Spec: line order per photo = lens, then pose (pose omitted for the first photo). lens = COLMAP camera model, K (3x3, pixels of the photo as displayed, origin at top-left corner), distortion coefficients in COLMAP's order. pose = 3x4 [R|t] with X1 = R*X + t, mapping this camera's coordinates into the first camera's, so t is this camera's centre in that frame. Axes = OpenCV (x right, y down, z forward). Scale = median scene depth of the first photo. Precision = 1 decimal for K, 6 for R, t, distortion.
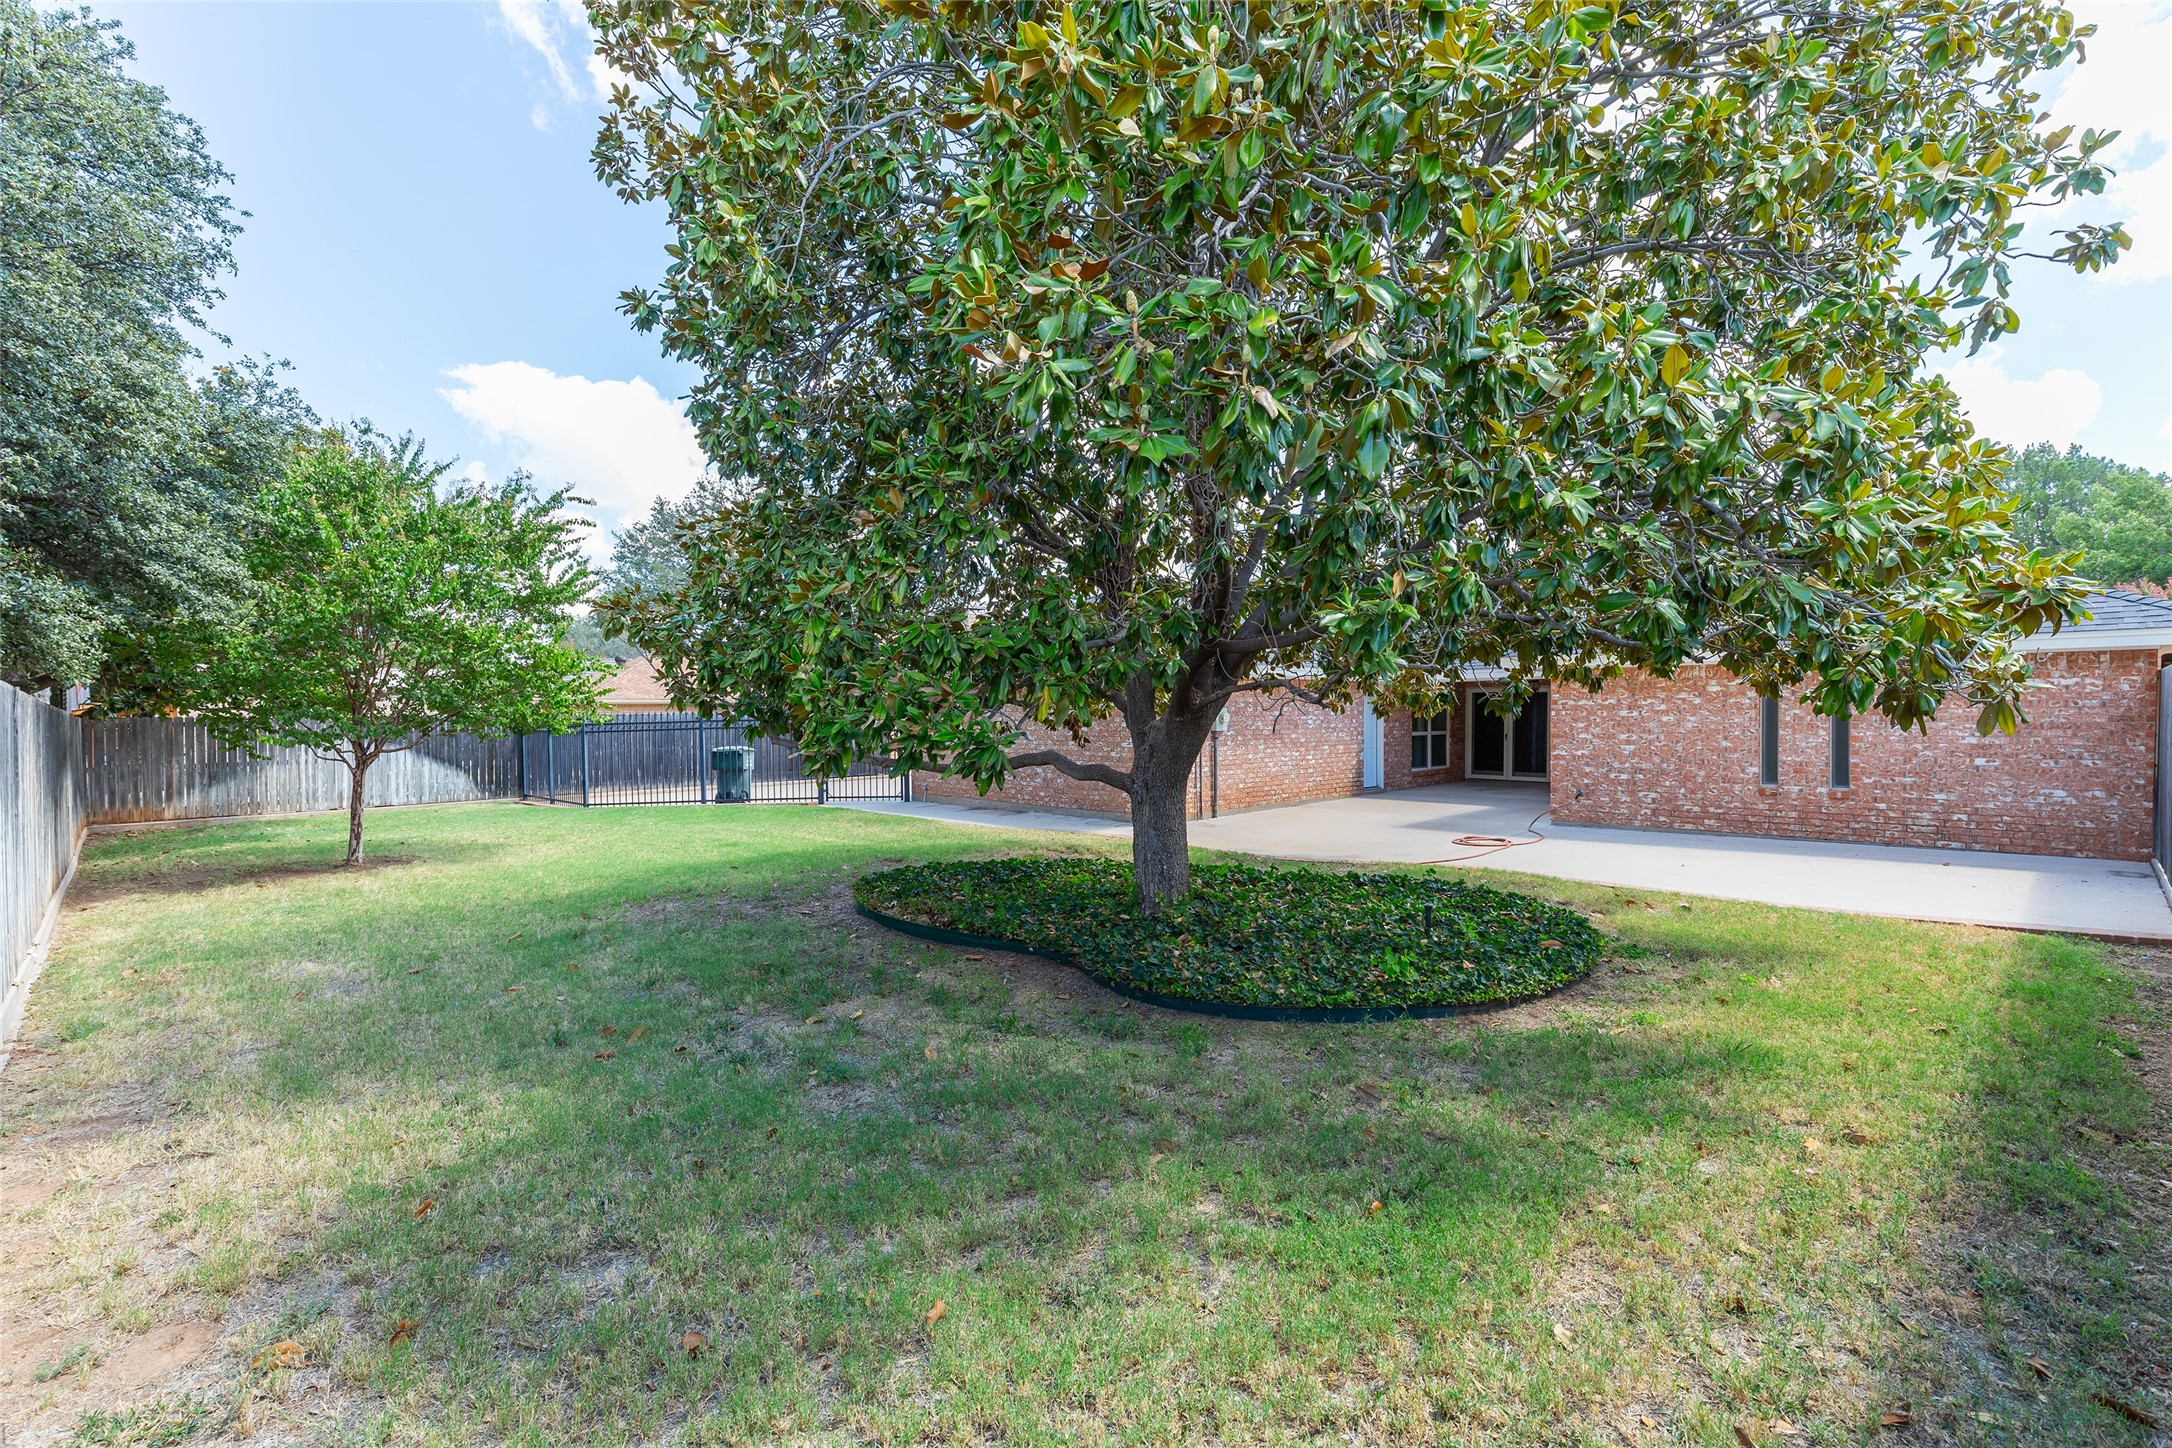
lens RADIAL K [[991.5, 0, 1084.8], [0, 991.5, 722.4], [0, 0, 1]] dist [0.004371, 0.000097]
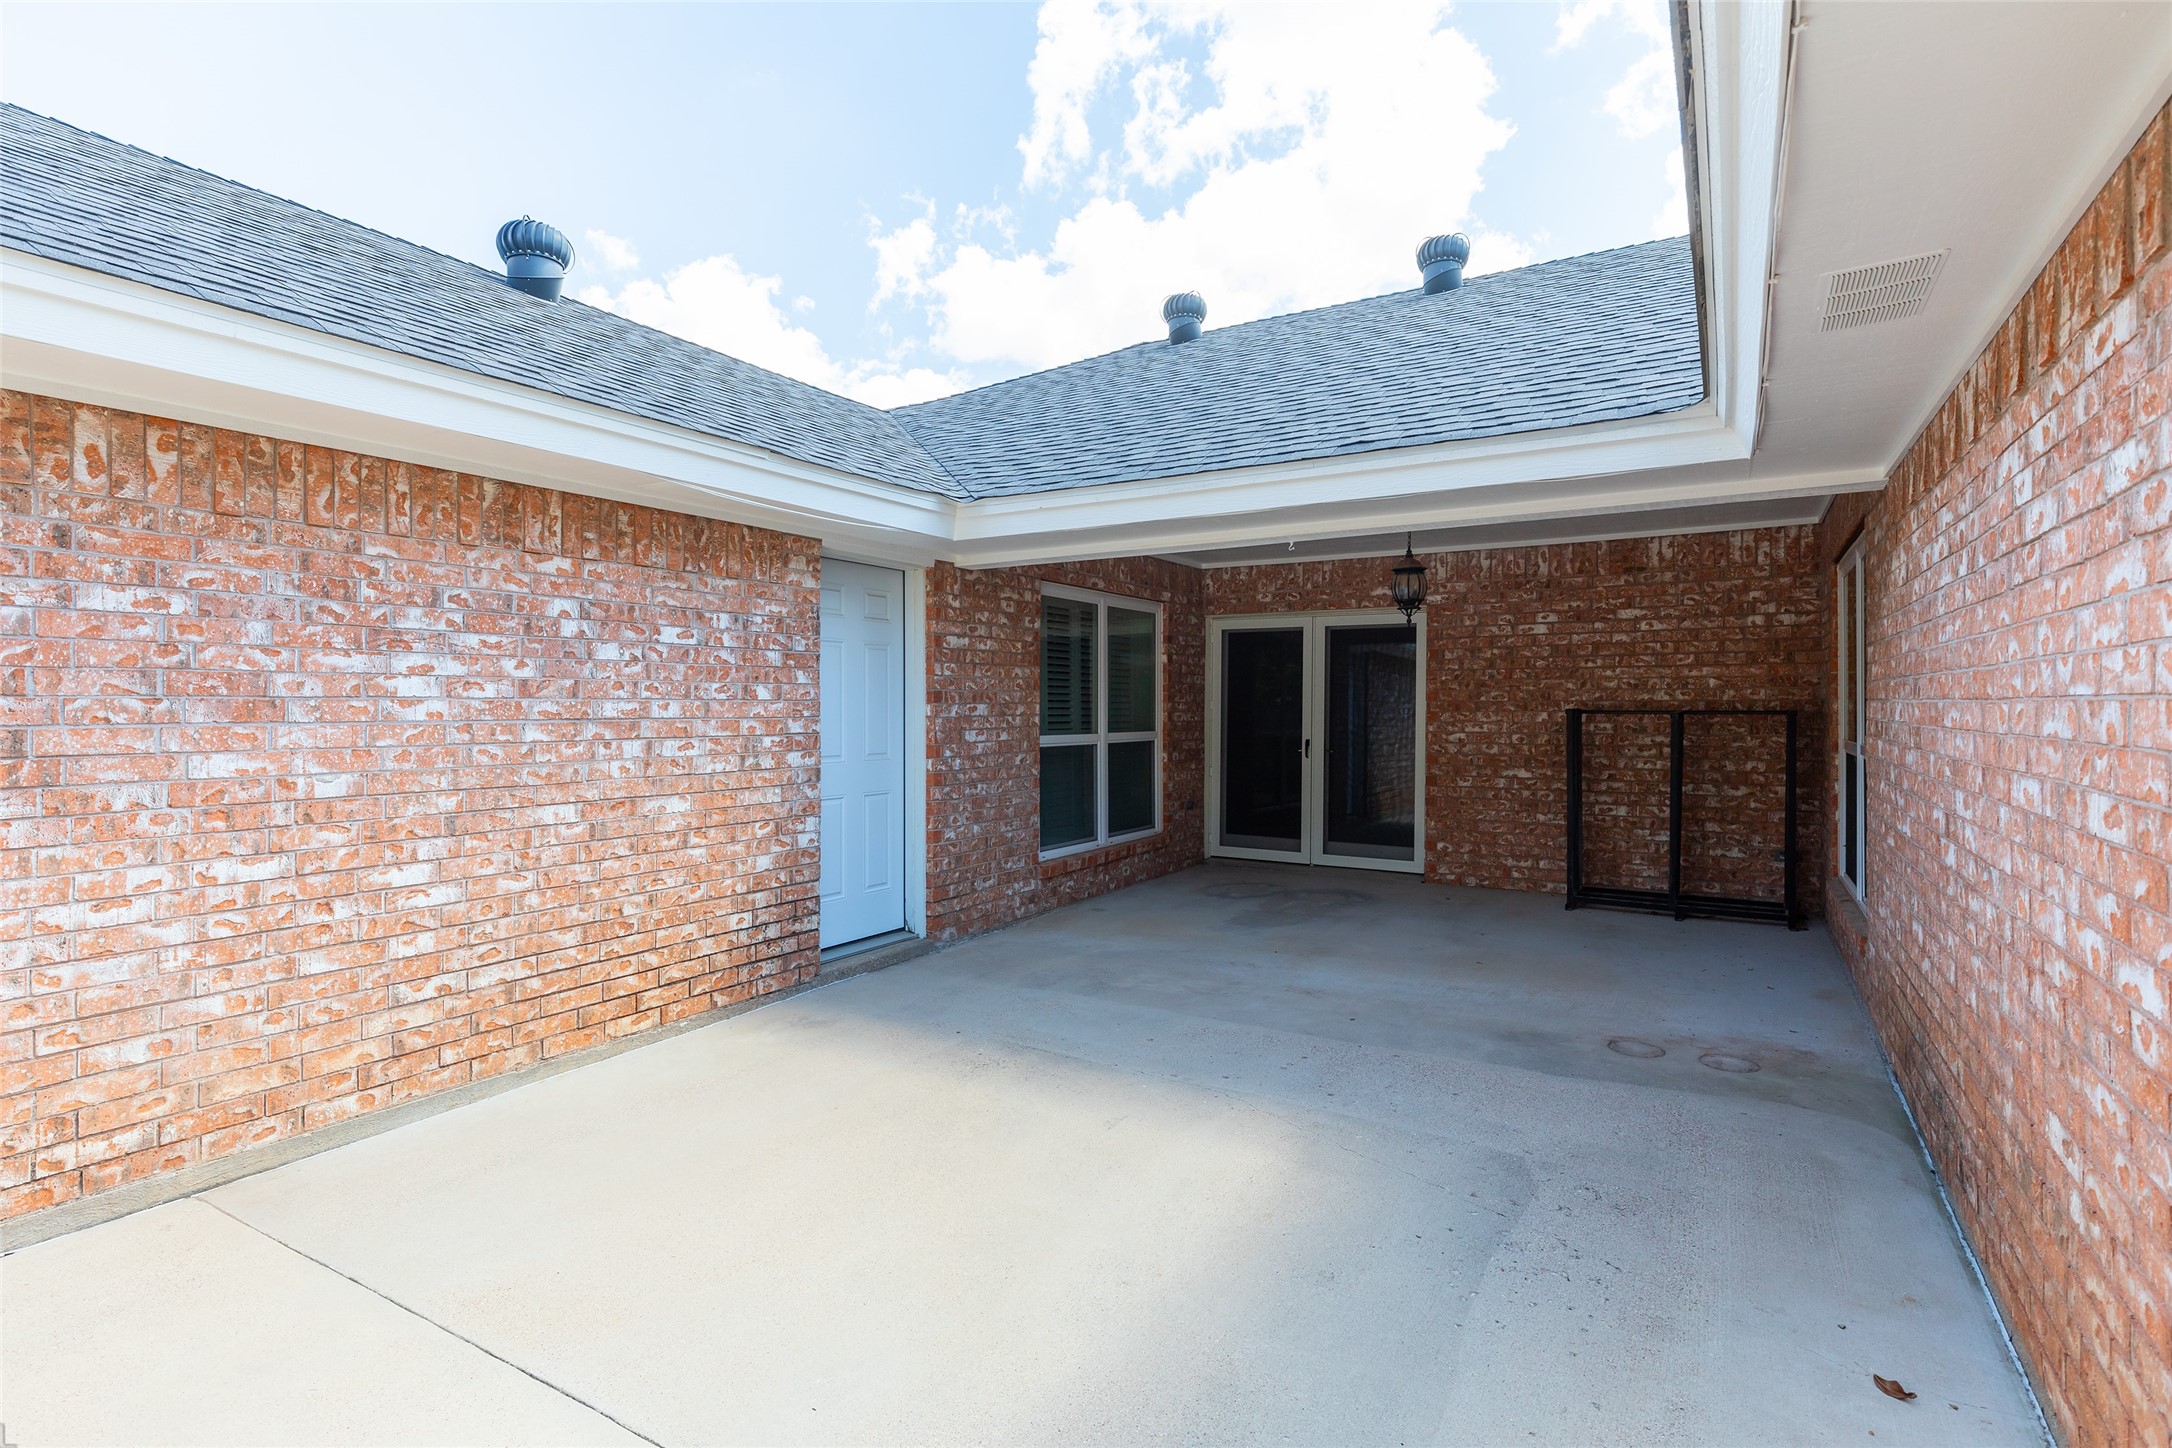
lens RADIAL K [[1058.6, 0, 1076.8], [0, 1058.6, 717.4], [0, 0, 1]] dist [-0.000539, -0.000755]
pose [[0.974268, 0.003718, 0.225362, 0.254053], [-0.003450, 0.999993, -0.001582, 0.004284], [-0.225366, 0.000764, 0.974274, 0.642544]]
